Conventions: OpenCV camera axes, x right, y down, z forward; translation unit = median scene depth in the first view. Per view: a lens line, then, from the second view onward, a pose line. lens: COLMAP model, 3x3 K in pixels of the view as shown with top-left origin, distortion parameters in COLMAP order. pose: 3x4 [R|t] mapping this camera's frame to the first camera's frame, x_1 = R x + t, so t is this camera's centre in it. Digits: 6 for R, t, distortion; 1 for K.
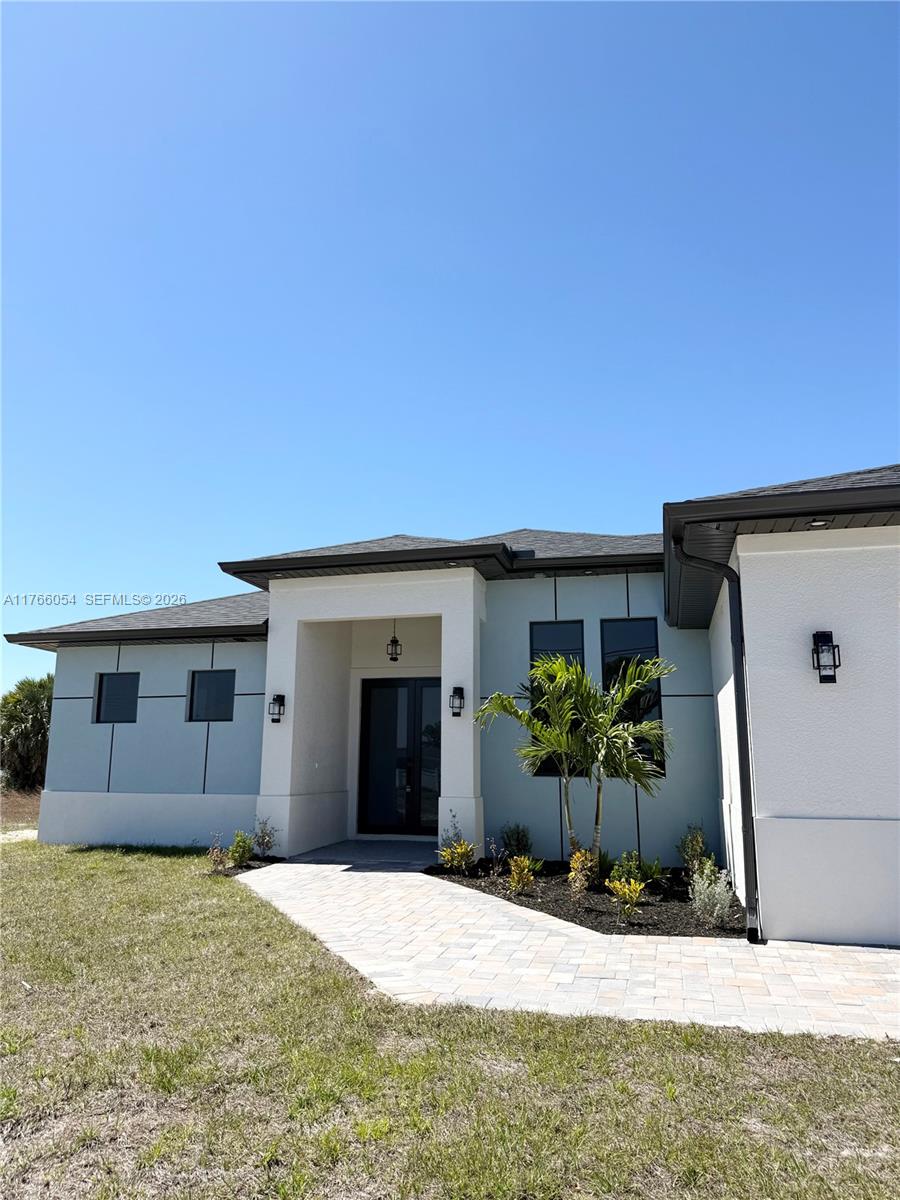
lens RADIAL K [[835.3, 0, 451.7], [0, 835.3, 584.4], [0, 0, 1]] dist [0.056312, -0.066748]
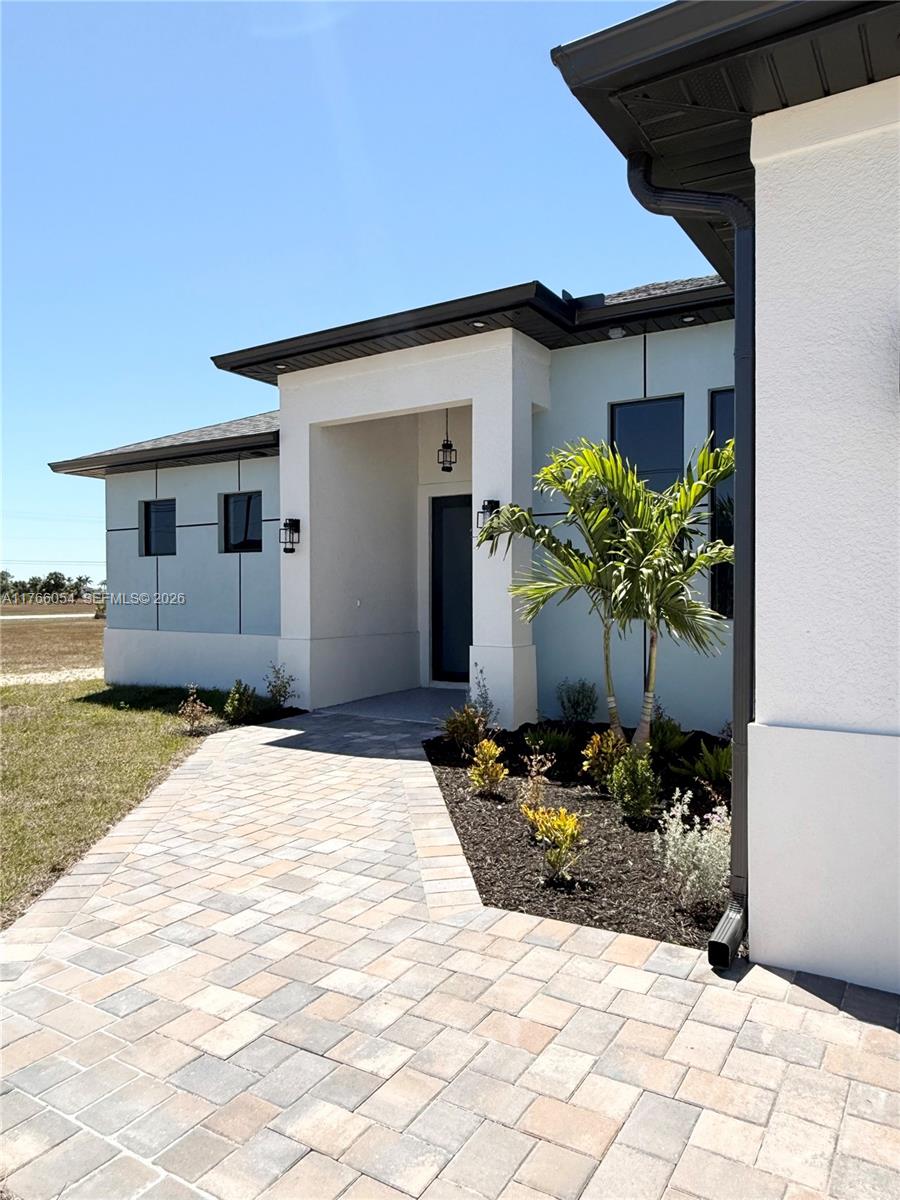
lens RADIAL K [[835.3, 0, 442.8], [0, 835.3, 597.0], [0, 0, 1]] dist [0.056312, -0.066748]
pose [[0.947778, -0.003680, -0.318910, 0.192513], [0.072449, 0.976277, 0.204046, 0.051417], [0.310594, -0.216495, 0.925560, 0.281635]]
